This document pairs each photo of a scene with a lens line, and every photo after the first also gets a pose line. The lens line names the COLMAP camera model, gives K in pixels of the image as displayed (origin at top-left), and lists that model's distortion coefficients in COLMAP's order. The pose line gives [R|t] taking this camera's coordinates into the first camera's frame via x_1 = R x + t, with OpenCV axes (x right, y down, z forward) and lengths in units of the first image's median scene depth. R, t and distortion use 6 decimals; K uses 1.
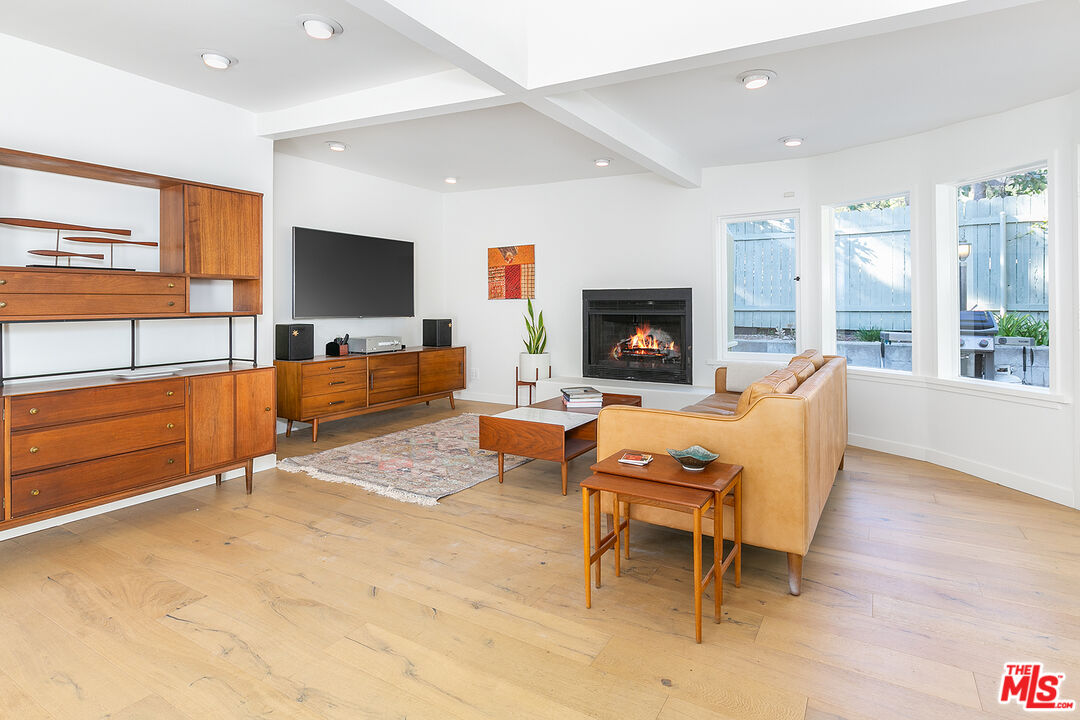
lens RADIAL K [[628.1, 0, 540.0], [0, 628.1, 360.0], [0, 0, 1]] dist [-0.004107, -0.001681]
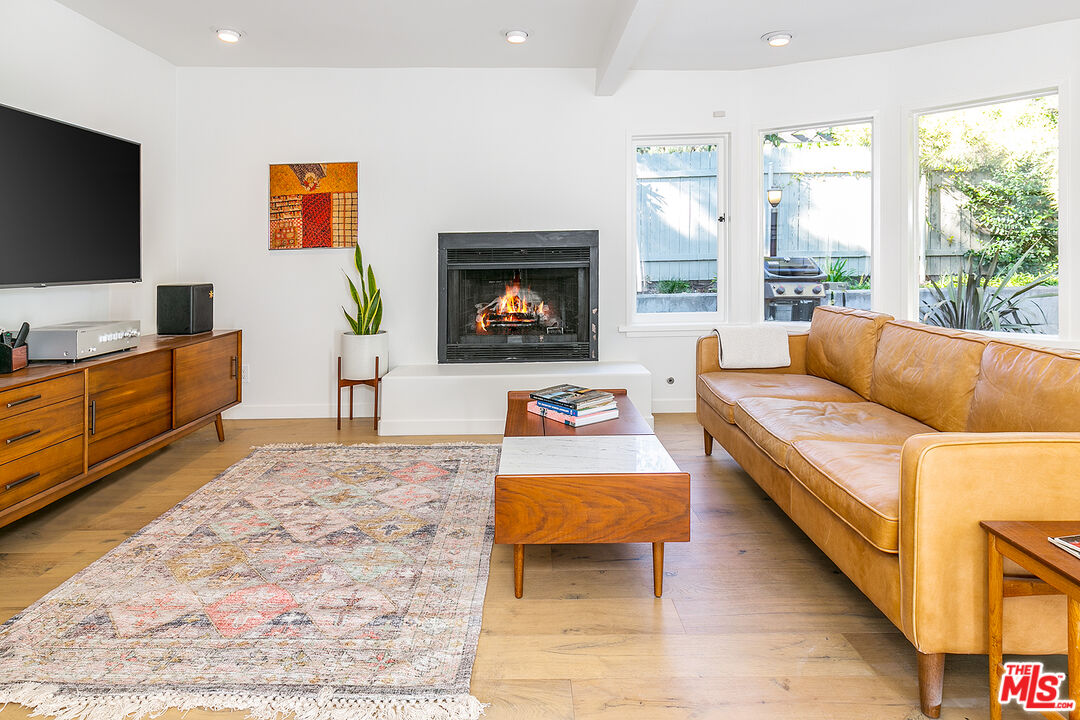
lens RADIAL K [[660.1, 0, 539.0], [0, 660.1, 294.5], [0, 0, 1]] dist [0.001255, 0.000005]
pose [[0.850589, -0.042318, 0.524125, -0.206617], [0.061833, 0.997891, -0.019777, -0.025097], [-0.522182, 0.049230, 0.851412, 0.336774]]
